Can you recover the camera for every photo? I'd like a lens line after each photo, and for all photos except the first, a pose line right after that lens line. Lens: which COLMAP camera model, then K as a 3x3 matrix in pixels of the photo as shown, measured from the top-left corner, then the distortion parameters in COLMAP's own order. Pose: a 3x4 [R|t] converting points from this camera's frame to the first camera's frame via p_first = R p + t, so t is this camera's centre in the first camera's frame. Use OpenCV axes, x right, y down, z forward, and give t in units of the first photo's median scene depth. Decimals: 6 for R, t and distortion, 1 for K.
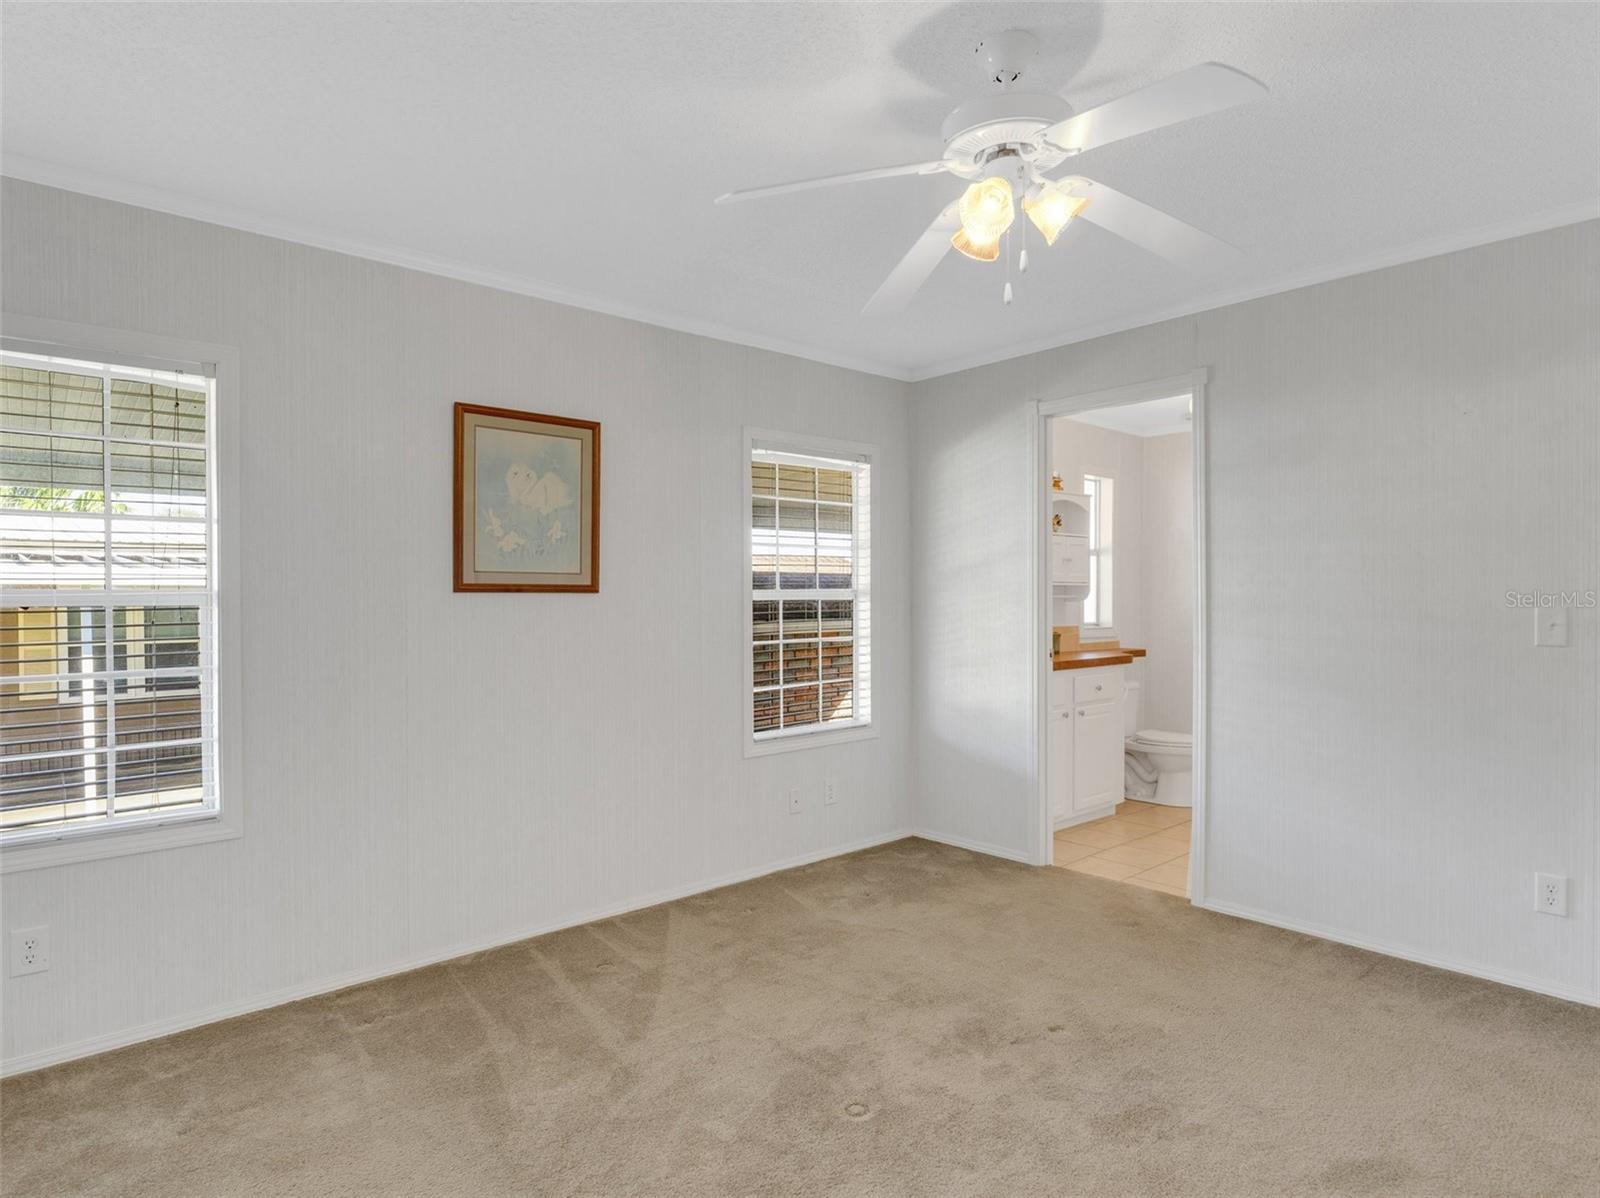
lens RADIAL K [[924.7, 0, 790.5], [0, 924.7, 605.1], [0, 0, 1]] dist [-0.005015, -0.000093]
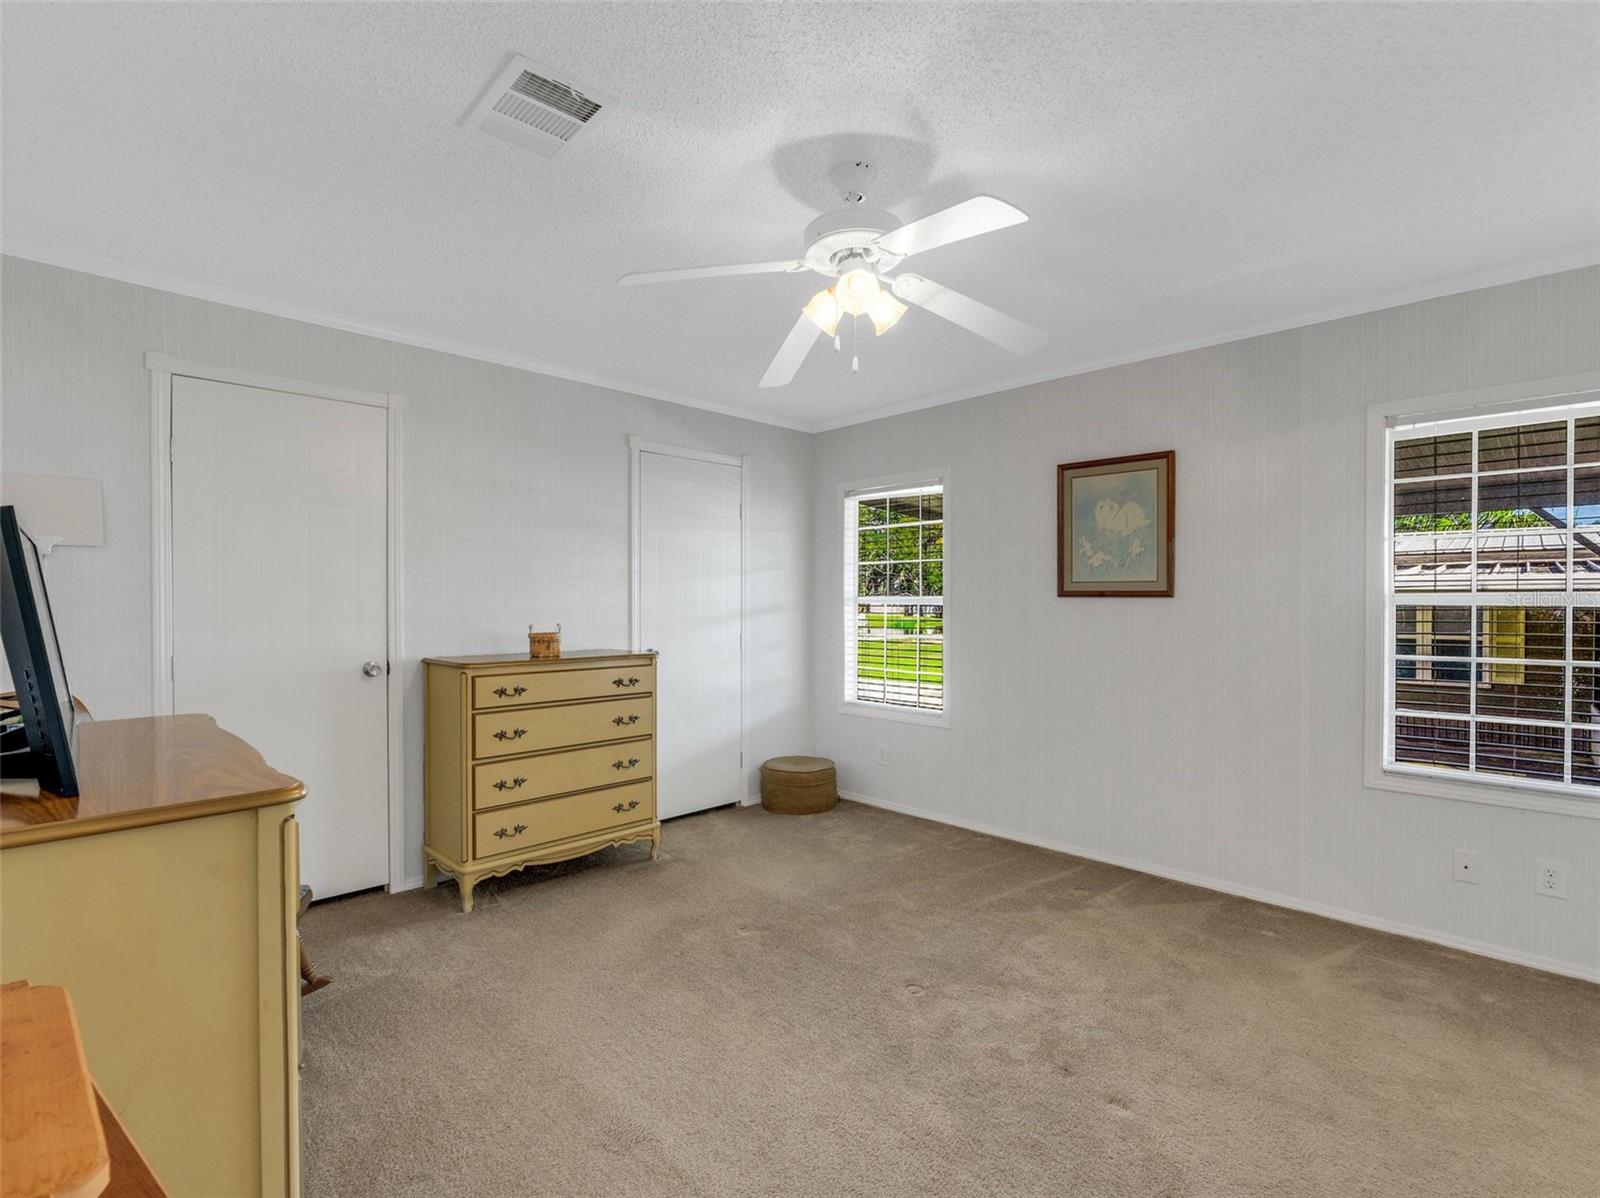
lens RADIAL K [[762.3, 0, 809.2], [0, 762.3, 603.3], [0, 0, 1]] dist [0.001185, -0.000713]
pose [[0.058754, 0.010694, -0.998215, 0.742991], [-0.010765, 0.999891, 0.010079, -0.010774], [0.998214, 0.010153, 0.058863, 0.503210]]
